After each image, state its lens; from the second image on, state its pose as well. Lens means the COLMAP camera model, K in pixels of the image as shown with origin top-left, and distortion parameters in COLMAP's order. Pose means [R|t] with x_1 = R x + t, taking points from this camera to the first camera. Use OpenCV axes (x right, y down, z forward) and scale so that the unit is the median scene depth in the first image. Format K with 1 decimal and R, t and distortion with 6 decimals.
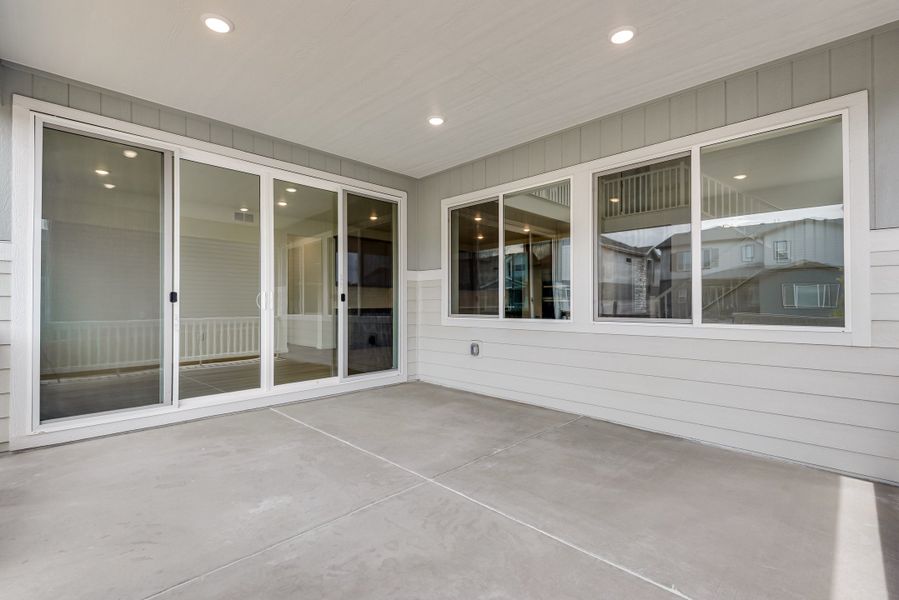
lens RADIAL K [[400.0, 0, 453.0], [0, 400.0, 302.9], [0, 0, 1]] dist [0.004908, 0.000148]
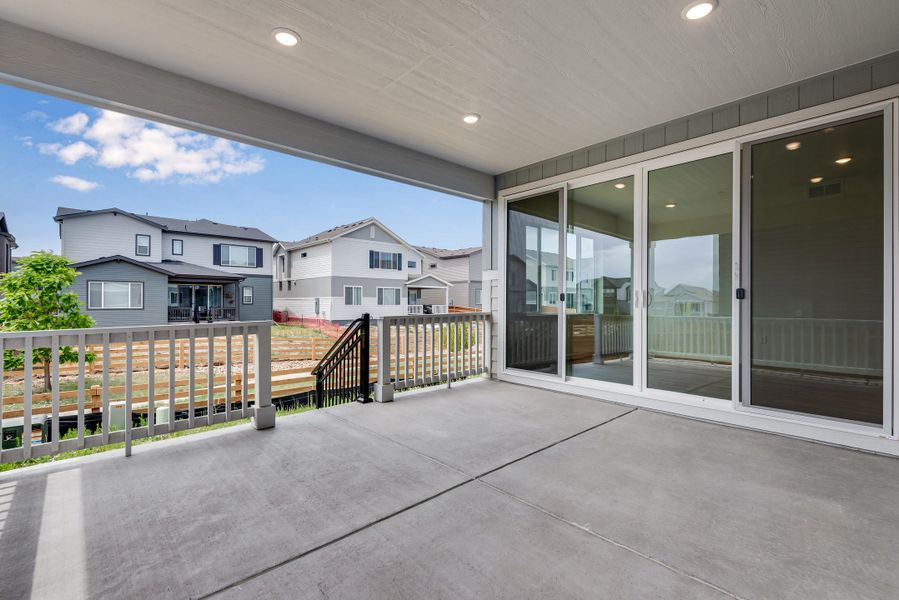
lens RADIAL K [[418.1, 0, 450.6], [0, 418.1, 300.9], [0, 0, 1]] dist [0.015966, -0.000679]
pose [[-0.058916, 0.001604, -0.998262, 0.533561], [0.001926, 0.999997, 0.001493, -0.003302], [0.998261, -0.001835, -0.058918, 0.536486]]
